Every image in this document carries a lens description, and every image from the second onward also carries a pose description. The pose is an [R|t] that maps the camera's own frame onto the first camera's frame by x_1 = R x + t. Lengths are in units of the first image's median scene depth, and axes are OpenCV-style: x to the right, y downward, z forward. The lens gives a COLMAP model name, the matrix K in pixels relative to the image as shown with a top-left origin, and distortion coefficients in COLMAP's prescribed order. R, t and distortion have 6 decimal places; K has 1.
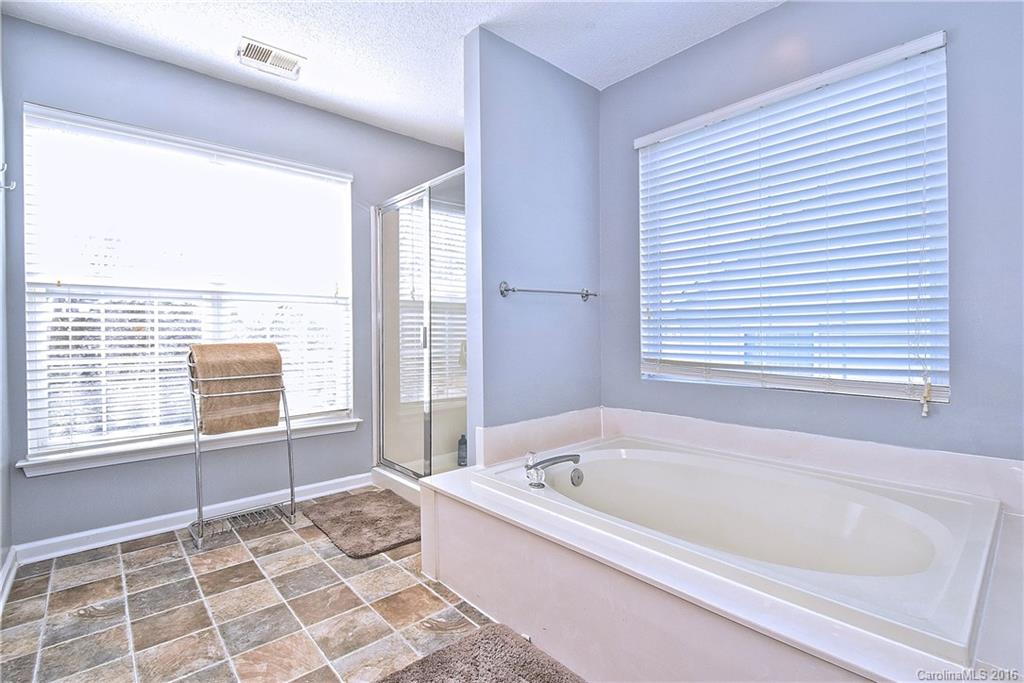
lens RADIAL K [[463.3, 0, 519.9], [0, 463.3, 335.1], [0, 0, 1]] dist [0.003527, -0.006765]
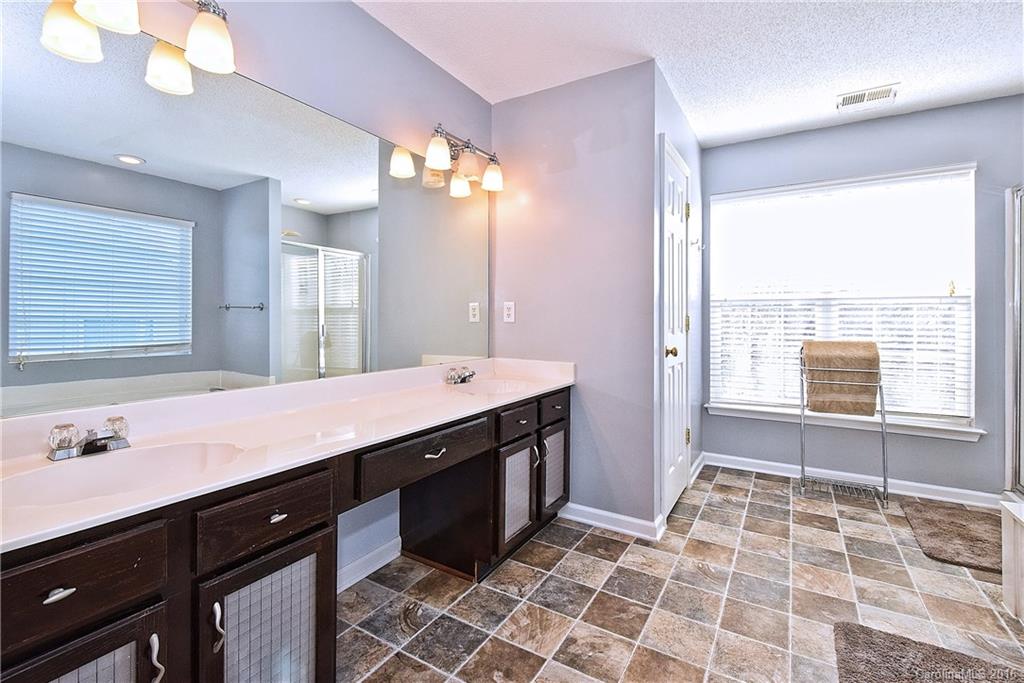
lens RADIAL K [[463.3, 0, 519.9], [0, 463.3, 335.1], [0, 0, 1]] dist [0.003527, -0.006765]
pose [[0.290537, 0.037543, -0.956127, 0.321773], [-0.008589, 0.999292, 0.036628, -0.038124], [0.956825, -0.002429, 0.290654, -0.157285]]
